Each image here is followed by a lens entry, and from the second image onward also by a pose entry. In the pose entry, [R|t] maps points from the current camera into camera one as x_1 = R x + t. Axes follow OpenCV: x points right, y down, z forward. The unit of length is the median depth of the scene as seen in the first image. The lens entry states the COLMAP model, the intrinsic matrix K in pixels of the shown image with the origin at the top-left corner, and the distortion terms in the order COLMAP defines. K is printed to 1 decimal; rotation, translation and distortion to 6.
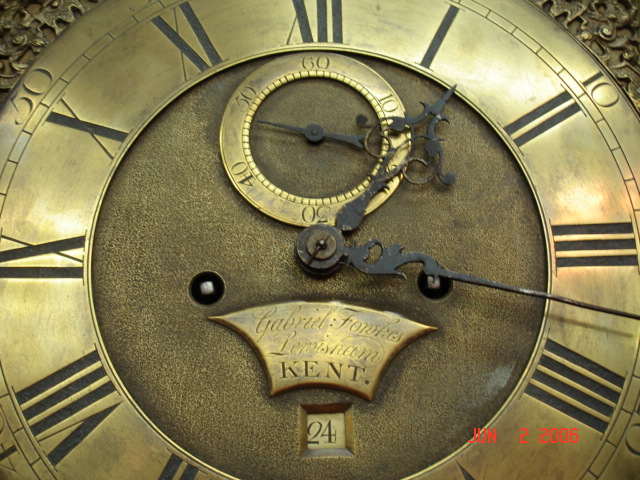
lens RADIAL K [[707.5, 0, 317.9], [0, 707.5, 245.4], [0, 0, 1]] dist [-0.096592, 0.000000]
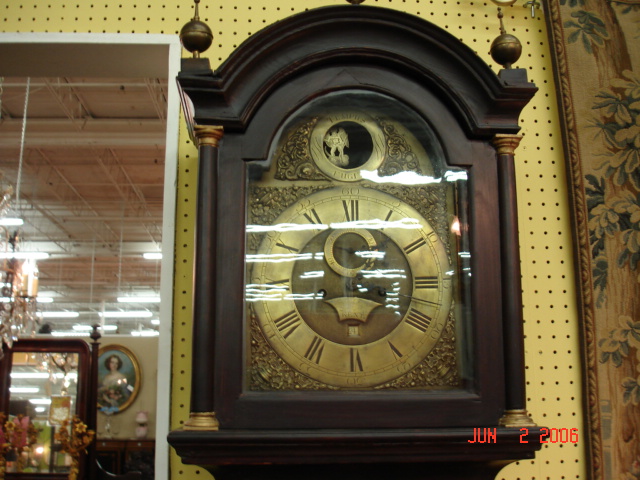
lens RADIAL K [[707.5, 0, 322.1], [0, 707.5, 235.8], [0, 0, 1]] dist [-0.096592, 0.000000]
pose [[0.998785, 0.016557, 0.046416, -0.336228], [-0.019560, 0.997692, 0.065027, -0.488064], [-0.045232, -0.065856, 0.996803, -2.724858]]
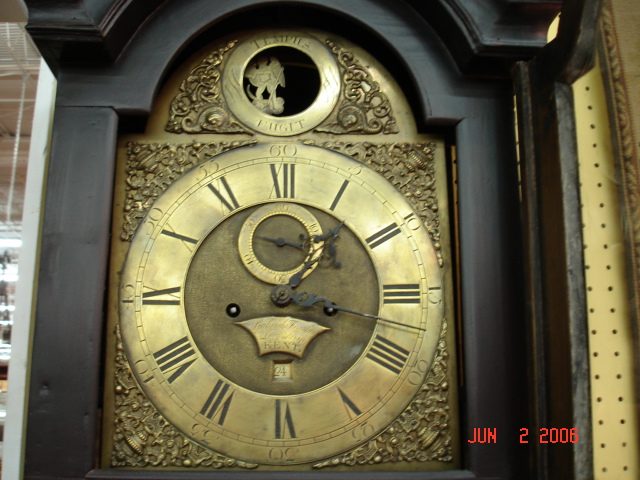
lens RADIAL K [[707.5, 0, 315.8], [0, 707.5, 241.6], [0, 0, 1]] dist [-0.096592, 0.000000]
pose [[0.999486, 0.020086, 0.024995, 0.053874], [-0.021116, 0.998908, 0.041666, -0.269708], [-0.024131, -0.042173, 0.998819, -1.336525]]
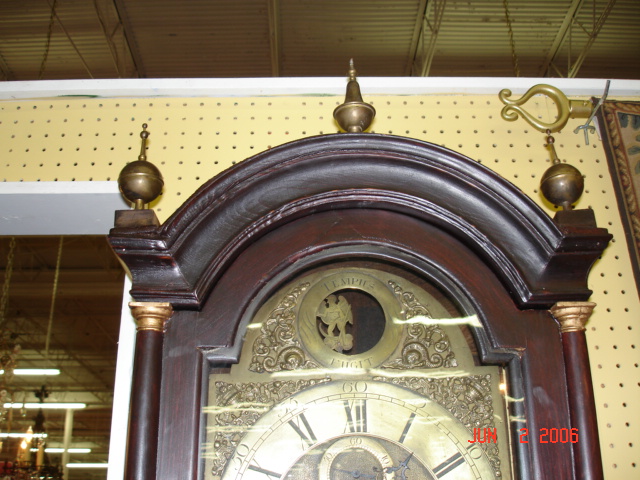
lens RADIAL K [[707.5, 0, 320.3], [0, 707.5, 236.7], [0, 0, 1]] dist [-0.096592, 0.000000]
pose [[0.999848, -0.003611, -0.017085, -0.090008], [0.001274, 0.990860, -0.134885, -0.692844], [0.017416, 0.134842, 0.990714, -1.655330]]
